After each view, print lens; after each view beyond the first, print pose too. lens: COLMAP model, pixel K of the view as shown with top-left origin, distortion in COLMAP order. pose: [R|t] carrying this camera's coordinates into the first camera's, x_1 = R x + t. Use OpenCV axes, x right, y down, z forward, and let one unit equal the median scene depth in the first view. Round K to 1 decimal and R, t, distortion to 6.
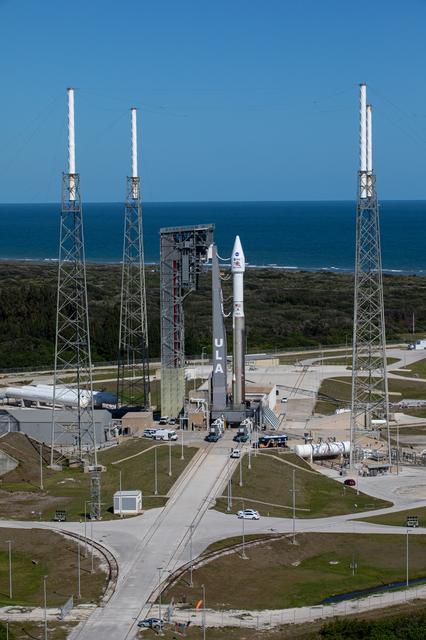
lens RADIAL K [[2136.9, 0, 213.0], [0, 2136.9, 320.0], [0, 0, 1]] dist [-0.127492, -0.373069]
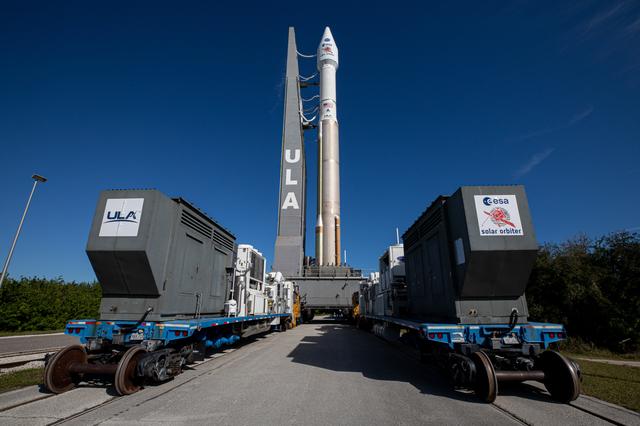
lens RADIAL K [[279.5, 0, 320.0], [0, 279.5, 213.0], [0, 0, 1]] dist [-0.000184, -0.000012]
pose [[0.998356, 0.031193, 0.048089, 0.006634], [-0.009557, 0.917798, -0.396932, 0.051686], [-0.056517, 0.395820, 0.916587, 0.941359]]
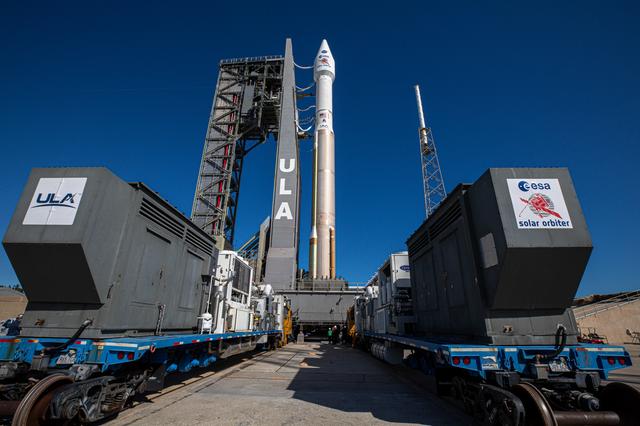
lens RADIAL K [[280.7, 0, 320.0], [0, 280.7, 213.0], [0, 0, 1]] dist [-0.001717, 0.000016]
pose [[0.996826, 0.047560, 0.063845, 0.006880], [-0.014126, 0.894886, -0.446072, 0.051564], [-0.078349, 0.443754, 0.892717, 0.943909]]
